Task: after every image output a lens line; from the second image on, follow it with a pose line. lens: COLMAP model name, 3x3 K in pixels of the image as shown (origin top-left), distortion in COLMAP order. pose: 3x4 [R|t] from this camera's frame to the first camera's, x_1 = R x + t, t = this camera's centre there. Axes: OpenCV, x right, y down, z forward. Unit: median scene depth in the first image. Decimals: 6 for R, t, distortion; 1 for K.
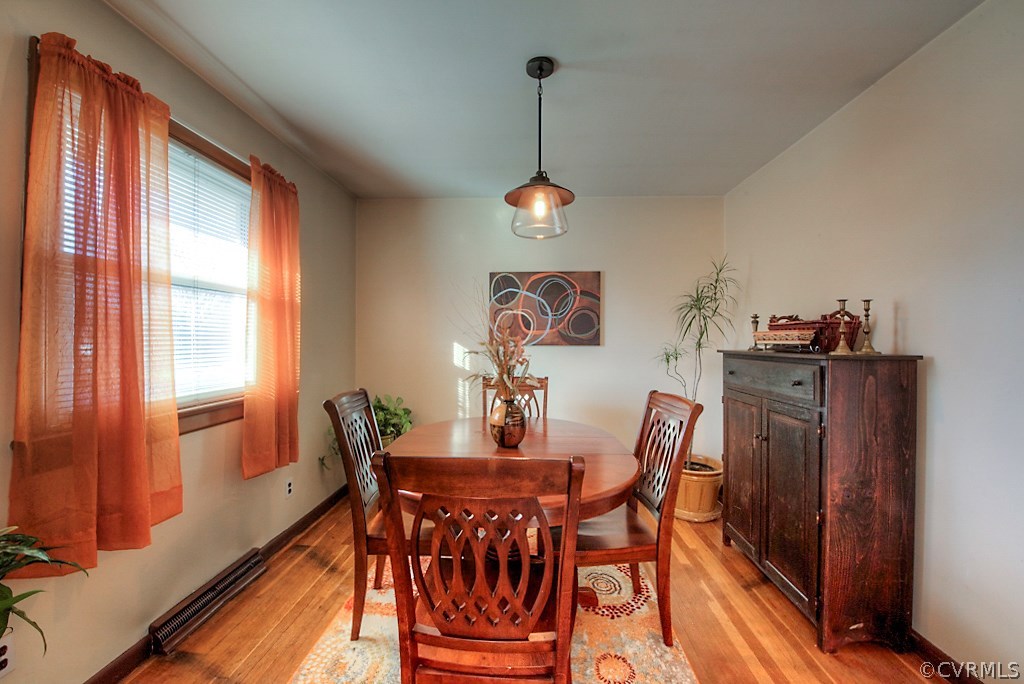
lens RADIAL K [[410.1, 0, 512.2], [0, 410.1, 343.3], [0, 0, 1]] dist [-0.013092, -0.000042]
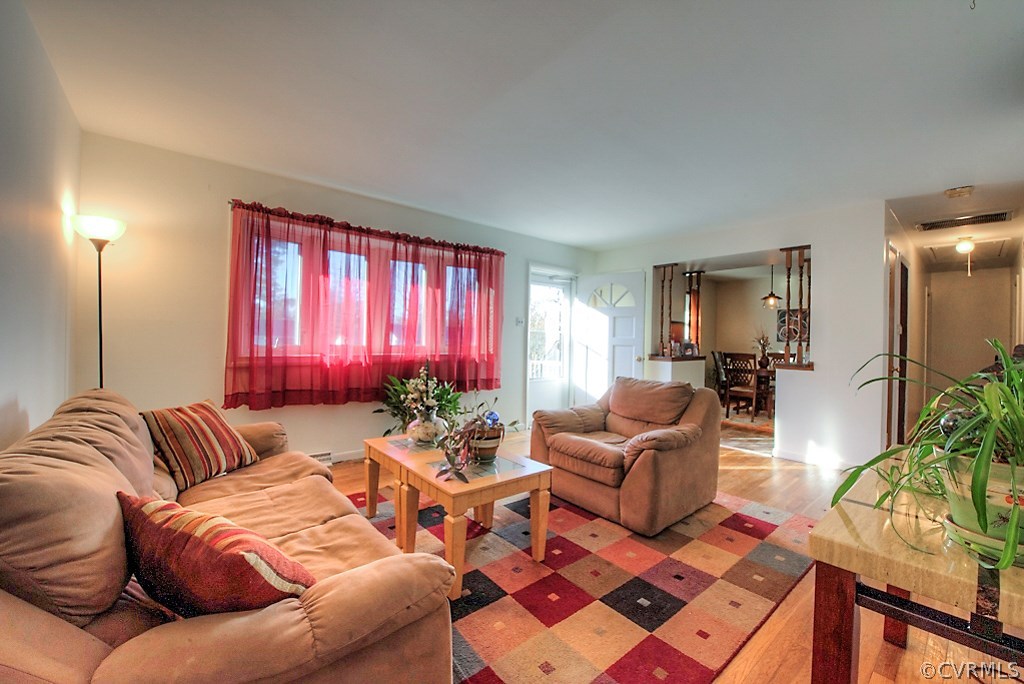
lens RADIAL K [[410.1, 0, 511.9], [0, 410.1, 341.8], [0, 0, 1]] dist [-0.013092, -0.000042]
pose [[0.683288, 0.005793, -0.730126, 0.823113], [-0.013988, 0.999889, -0.005158, 0.053958], [0.730015, 0.013738, 0.683293, -2.296717]]
